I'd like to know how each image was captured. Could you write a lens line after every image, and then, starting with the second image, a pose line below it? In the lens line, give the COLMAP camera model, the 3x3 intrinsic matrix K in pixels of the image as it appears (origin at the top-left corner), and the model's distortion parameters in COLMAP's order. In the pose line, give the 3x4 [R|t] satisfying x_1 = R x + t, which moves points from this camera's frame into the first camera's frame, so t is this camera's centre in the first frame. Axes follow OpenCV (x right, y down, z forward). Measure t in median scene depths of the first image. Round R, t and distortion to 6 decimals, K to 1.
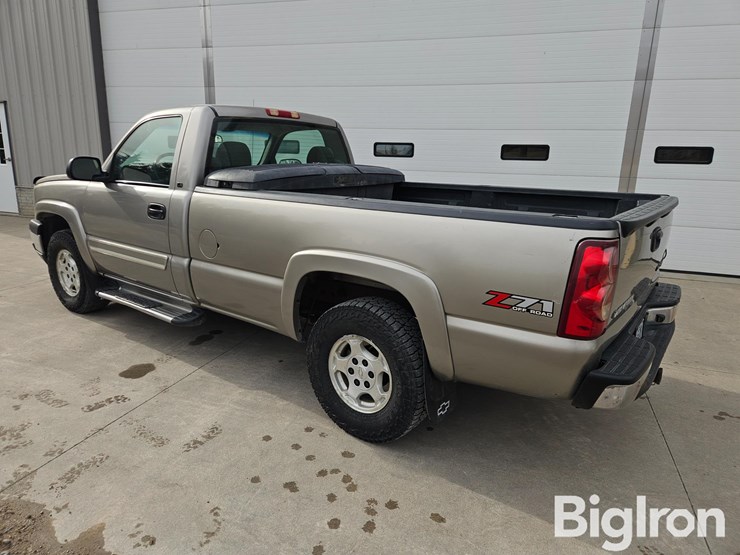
lens RADIAL K [[501.4, 0, 376.4], [0, 501.4, 265.8], [0, 0, 1]] dist [0.061399, -0.040094]
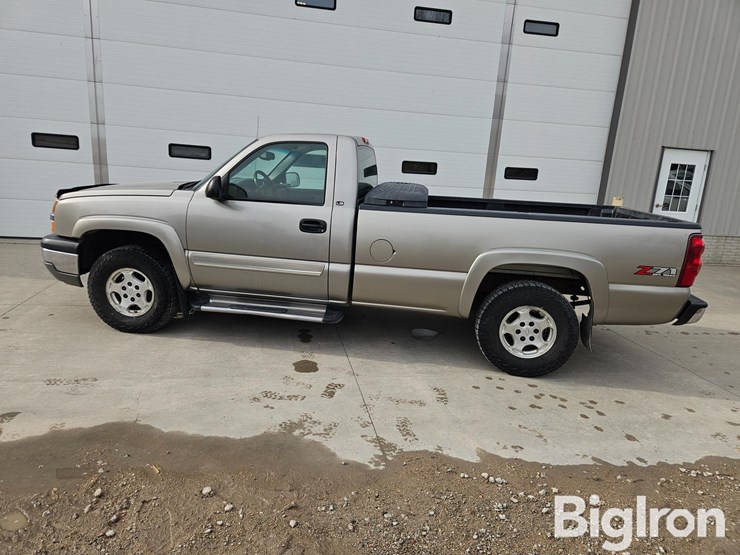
lens RADIAL K [[501.4, 0, 363.2], [0, 501.4, 275.5], [0, 0, 1]] dist [0.061399, -0.040094]
pose [[0.875659, -0.079315, 0.476372, -0.989523], [0.069700, 0.996850, 0.037853, -0.034255], [-0.477873, 0.000057, 0.878429, -0.057627]]
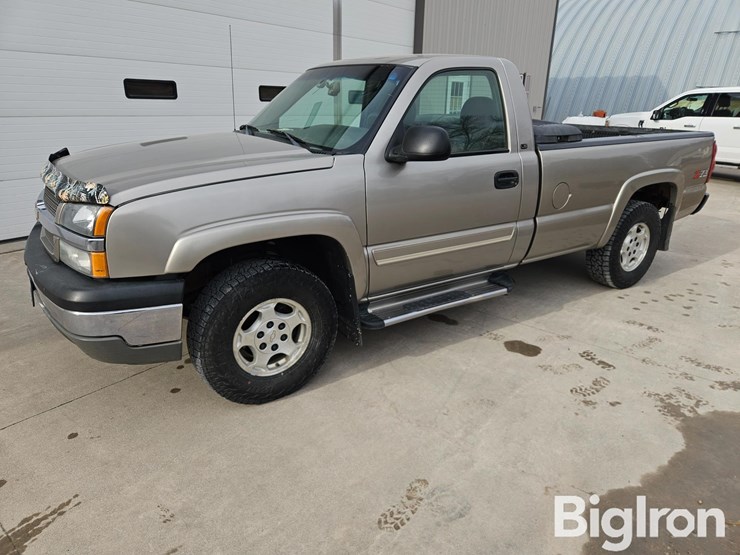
lens RADIAL K [[501.4, 0, 370.5], [0, 501.4, 273.5], [0, 0, 1]] dist [0.061399, -0.040094]
pose [[0.340253, -0.330907, 0.880187, -1.534348], [0.200068, 0.940080, 0.276084, -0.278080], [-0.918804, 0.082159, 0.386069, 0.997601]]
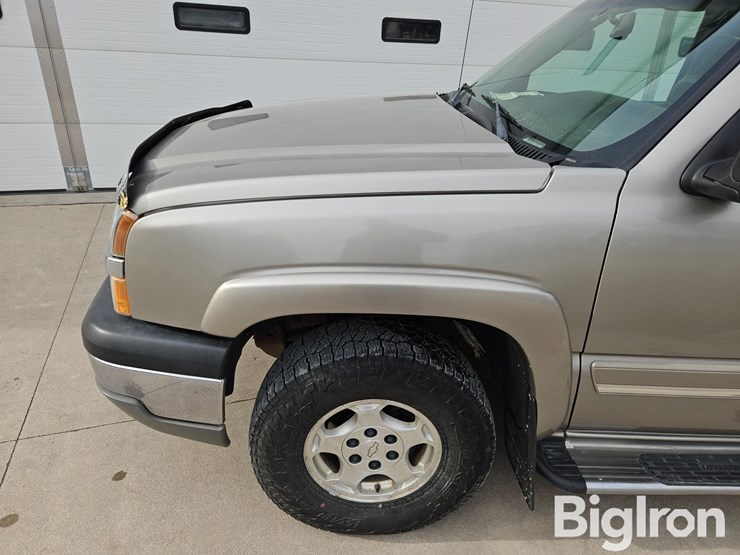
lens RADIAL K [[501.4, 0, 362.5], [0, 501.4, 288.6], [0, 0, 1]] dist [0.061399, -0.040094]
pose [[0.795204, -0.265425, 0.545160, -1.130110], [0.111003, 0.947629, 0.299461, -0.289072], [-0.596095, -0.177618, 0.783022, 1.115194]]
